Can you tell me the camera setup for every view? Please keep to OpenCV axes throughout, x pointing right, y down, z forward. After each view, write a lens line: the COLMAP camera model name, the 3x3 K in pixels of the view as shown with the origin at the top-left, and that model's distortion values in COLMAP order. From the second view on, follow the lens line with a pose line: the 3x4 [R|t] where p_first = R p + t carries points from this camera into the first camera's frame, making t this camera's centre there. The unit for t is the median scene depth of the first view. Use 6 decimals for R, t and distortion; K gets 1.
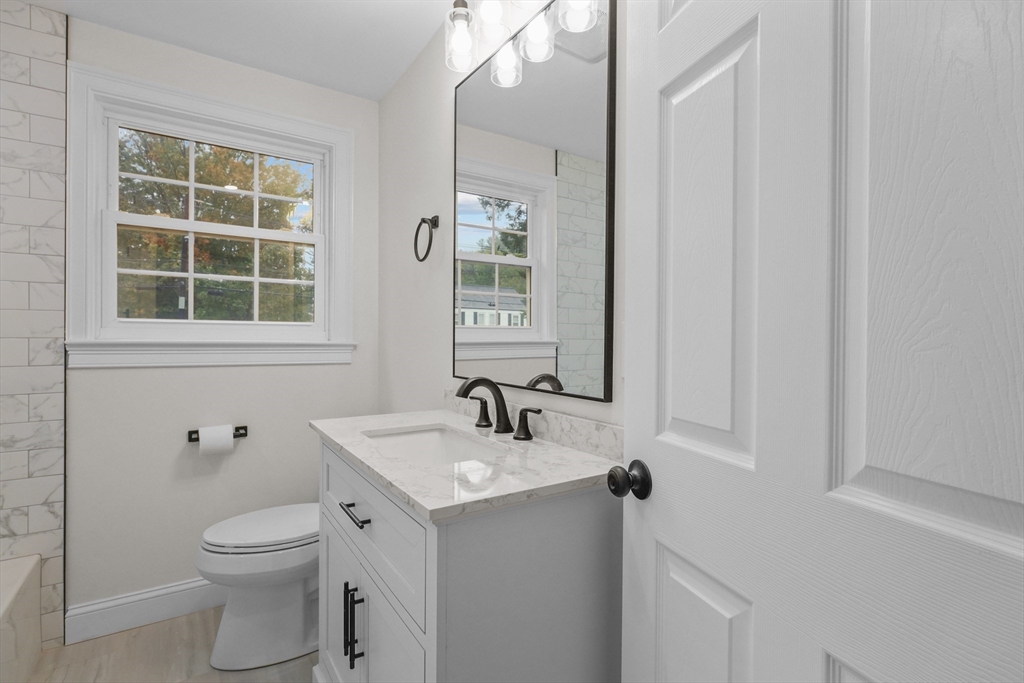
lens RADIAL K [[493.5, 0, 512.2], [0, 493.5, 339.9], [0, 0, 1]] dist [-0.003058, 0.000826]
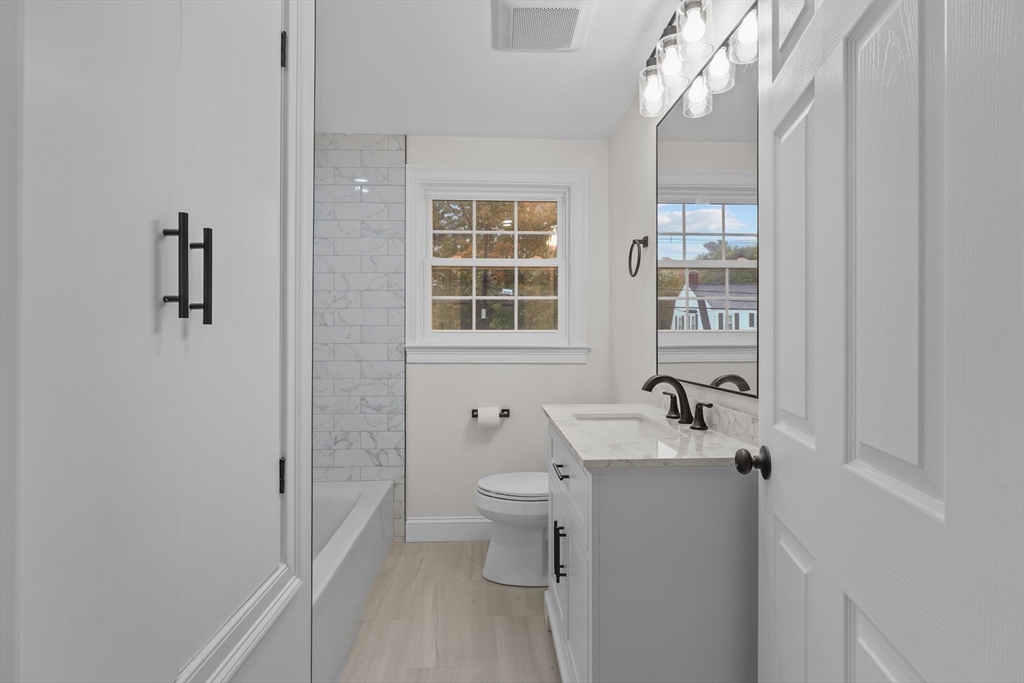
lens RADIAL K [[493.5, 0, 512.2], [0, 493.5, 339.9], [0, 0, 1]] dist [-0.003058, 0.000826]
pose [[0.859002, -0.007307, -0.511920, 0.185015], [0.003410, 0.999958, -0.008549, -0.000098], [0.511961, 0.005598, 0.858990, -0.169147]]
